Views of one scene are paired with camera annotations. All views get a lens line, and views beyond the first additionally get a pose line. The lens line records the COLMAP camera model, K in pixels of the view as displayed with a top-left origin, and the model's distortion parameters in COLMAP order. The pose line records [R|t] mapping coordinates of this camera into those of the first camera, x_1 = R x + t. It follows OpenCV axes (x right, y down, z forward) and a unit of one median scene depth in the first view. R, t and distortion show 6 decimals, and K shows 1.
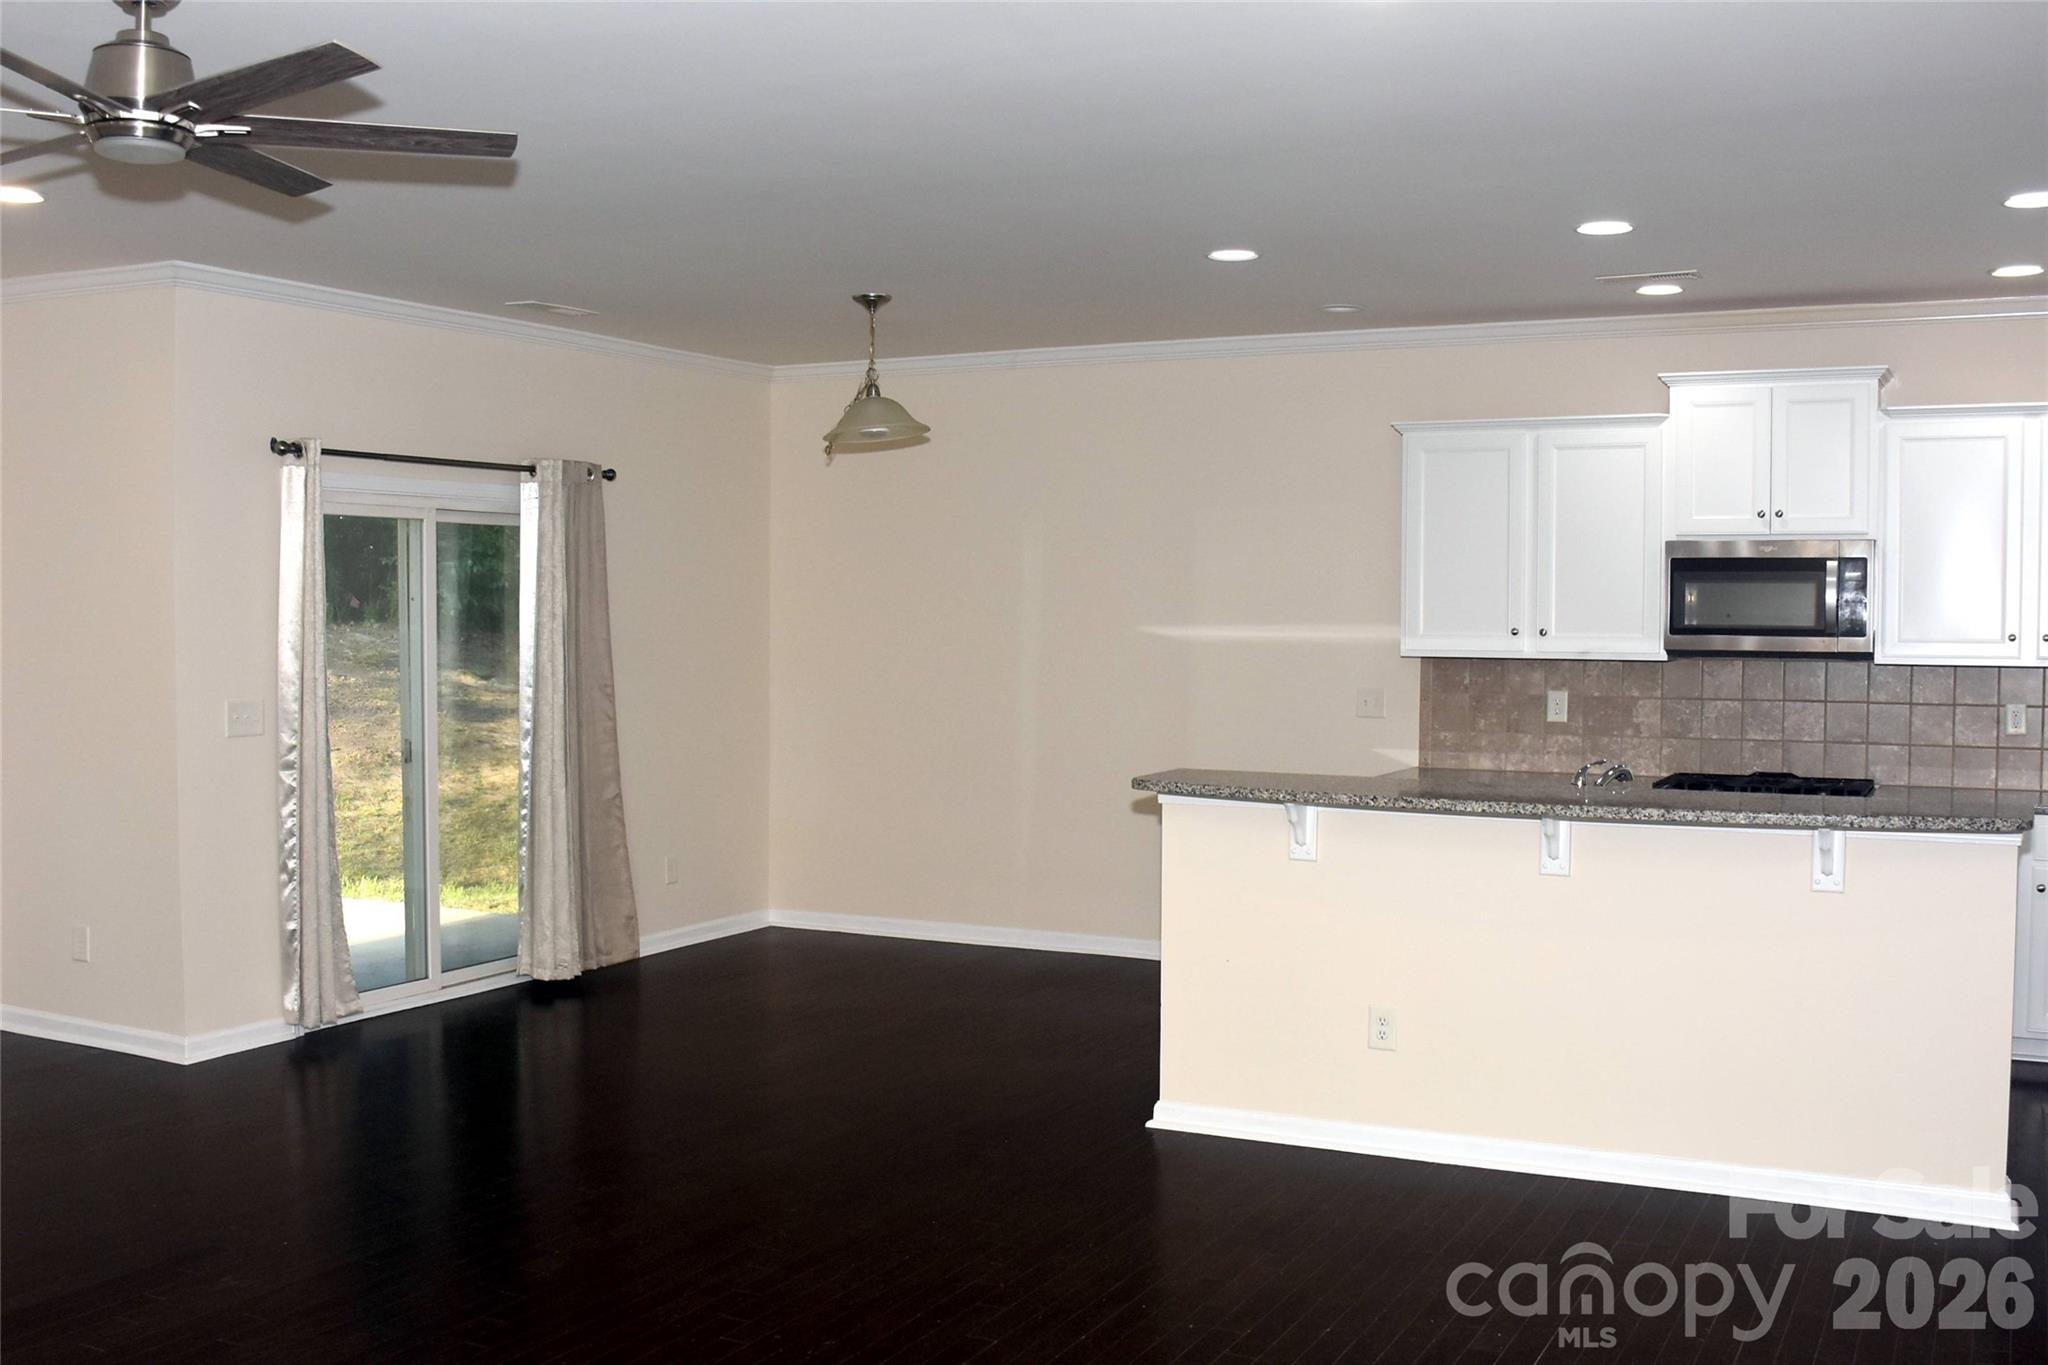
lens RADIAL K [[1999.6, 0, 1023.4], [0, 1999.6, 705.2], [0, 0, 1]] dist [-0.161500, 0.123265]
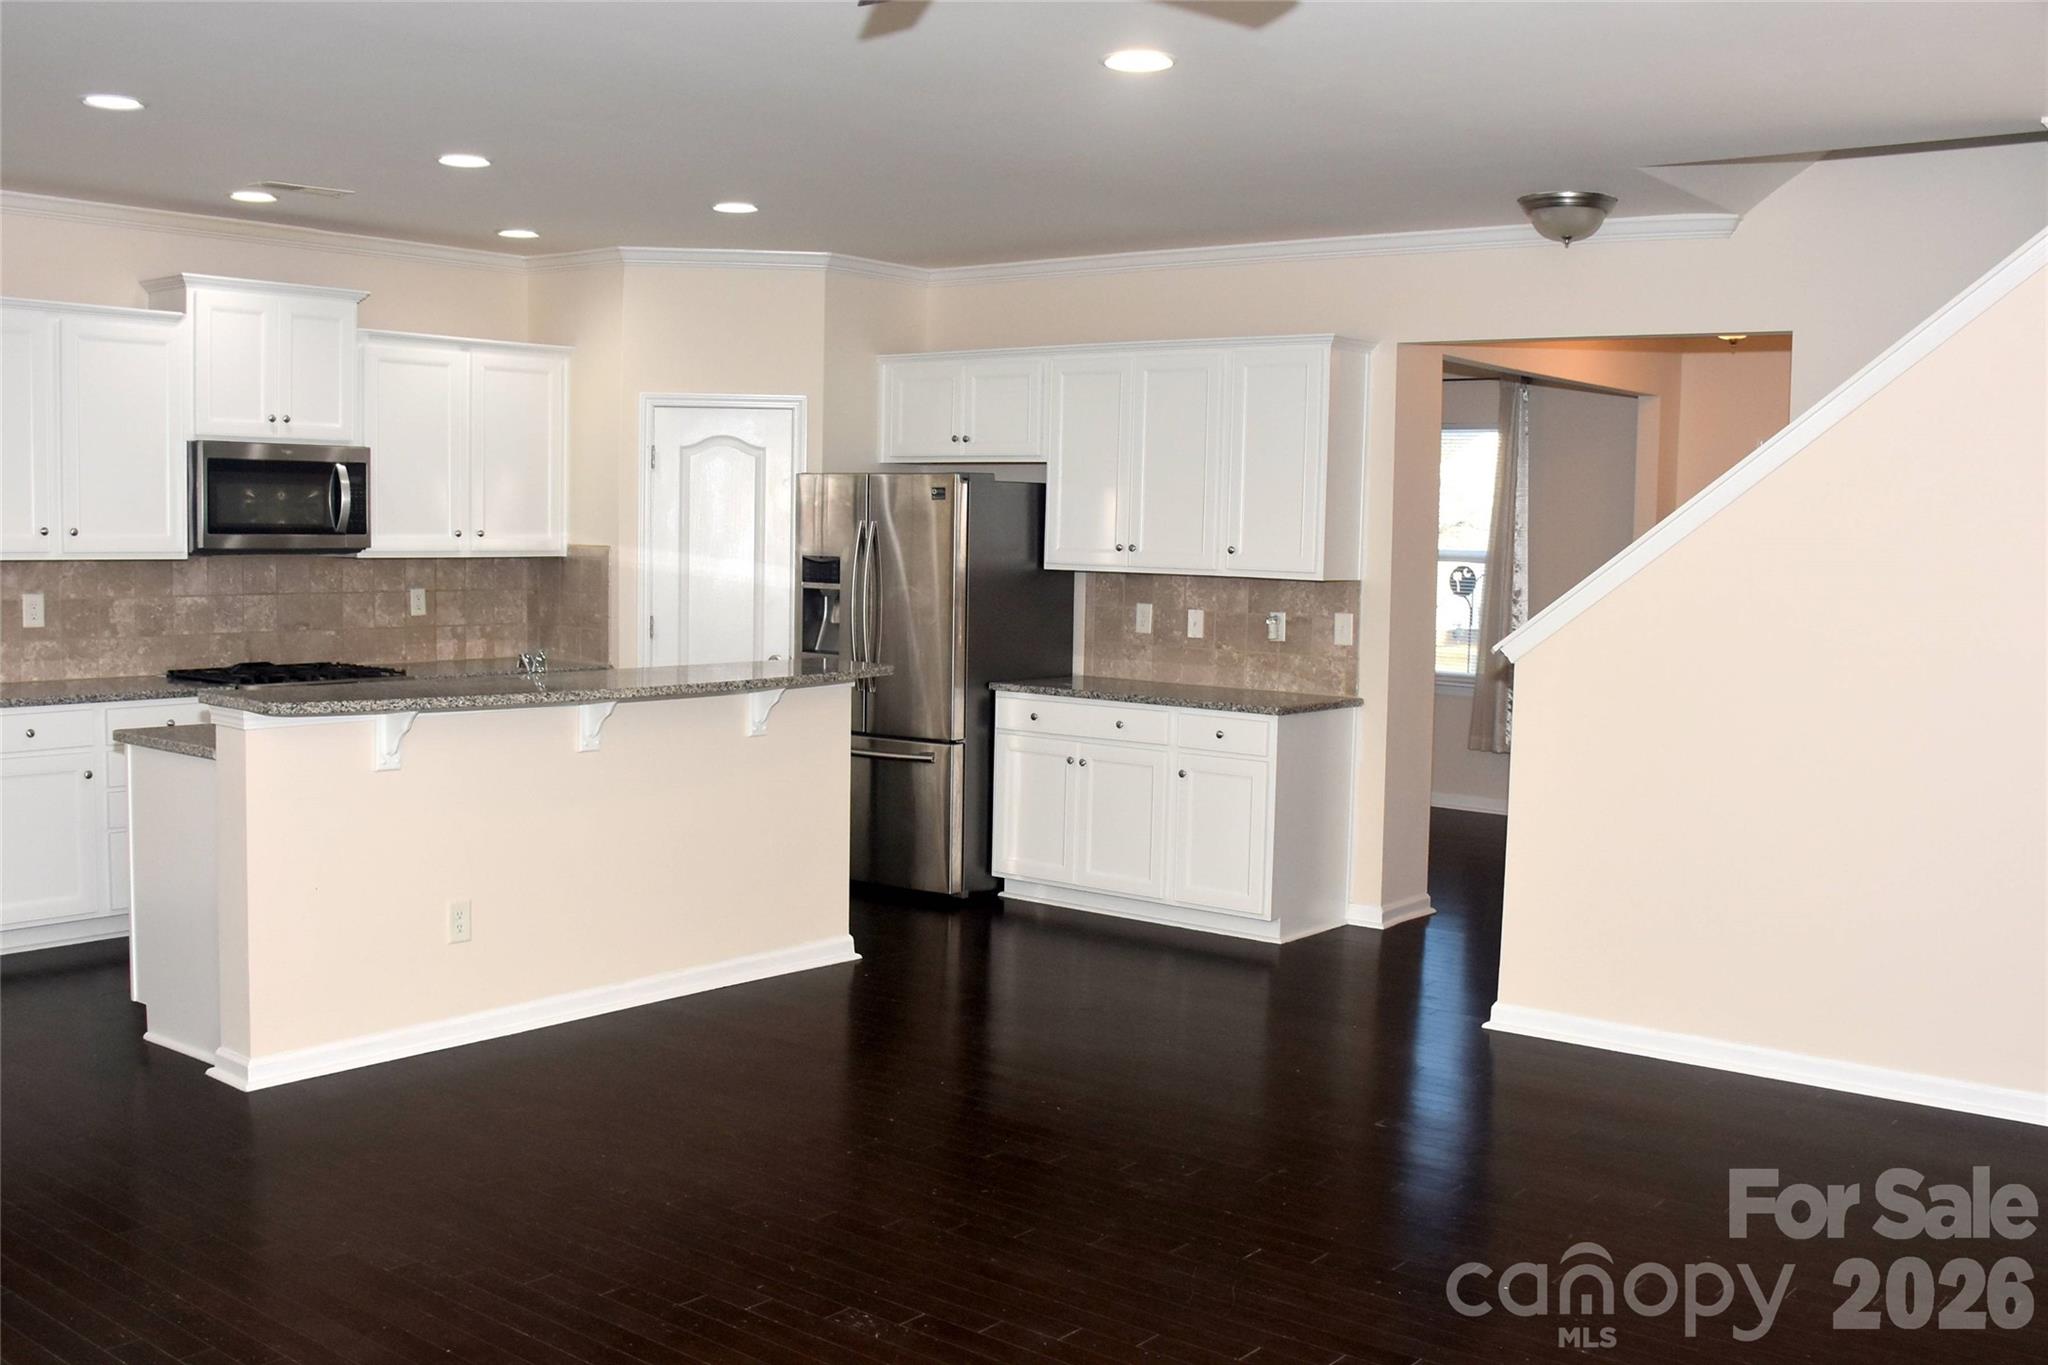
lens RADIAL K [[1999.6, 0, 1023.4], [0, 1999.6, 705.2], [0, 0, 1]] dist [-0.161500, 0.123265]
pose [[0.197544, -0.087687, 0.976364, -0.566604], [0.024831, 0.996119, 0.084437, -0.021656], [-0.979980, 0.007564, 0.198955, 0.379344]]
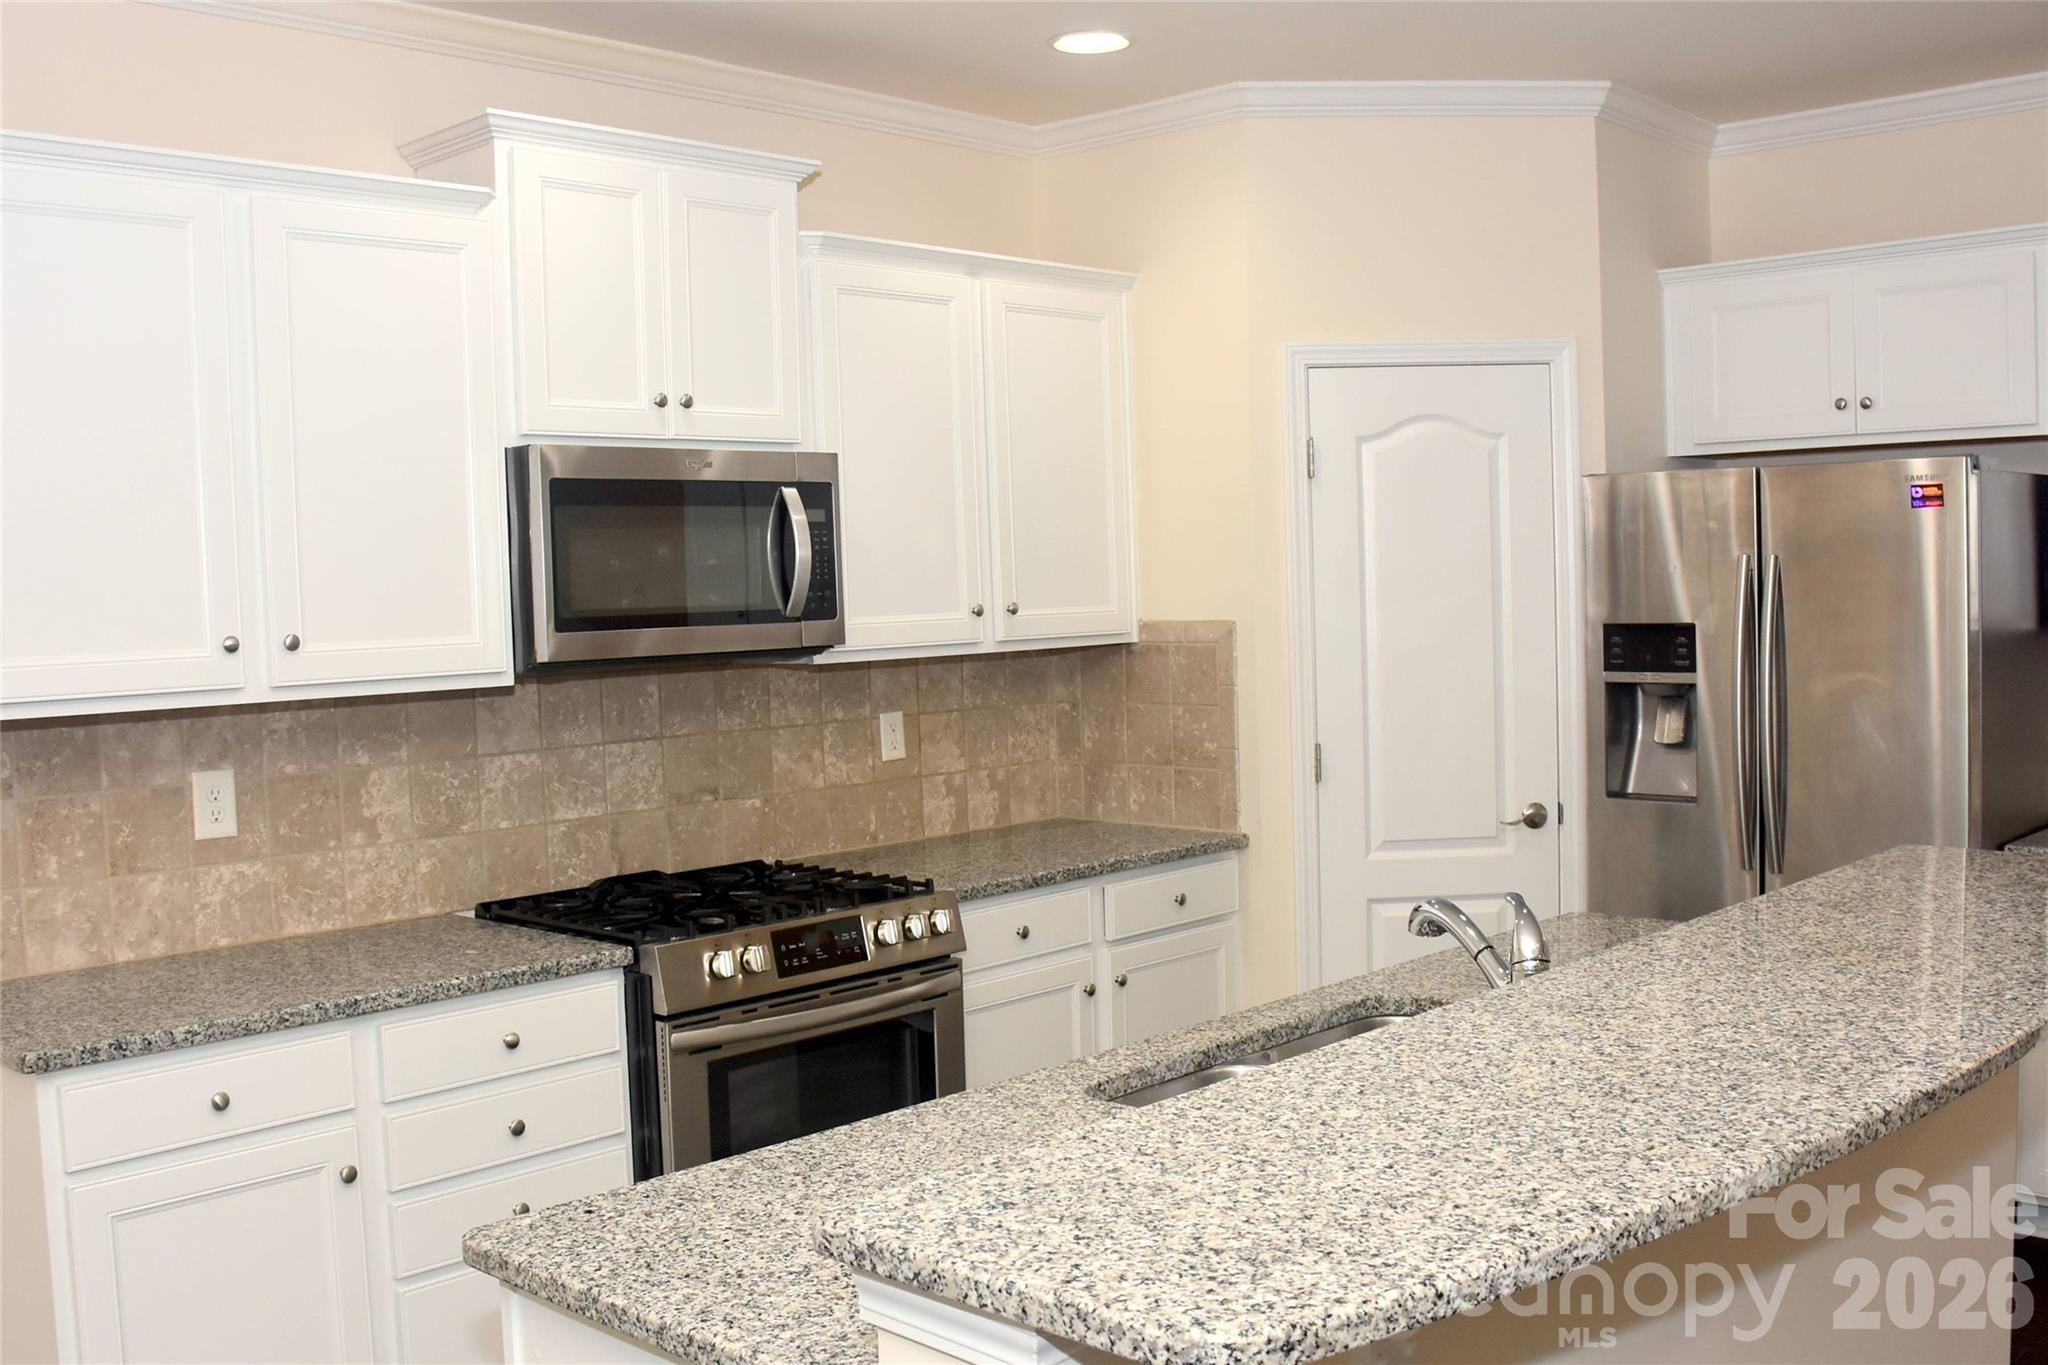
lens RADIAL K [[1999.6, 0, 1023.4], [0, 1999.6, 705.2], [0, 0, 1]] dist [-0.161500, 0.123265]
pose [[0.273281, -0.071226, 0.959294, -0.121242], [0.074285, 0.995839, 0.052777, -0.034447], [-0.959062, 0.056839, 0.277435, 0.731163]]
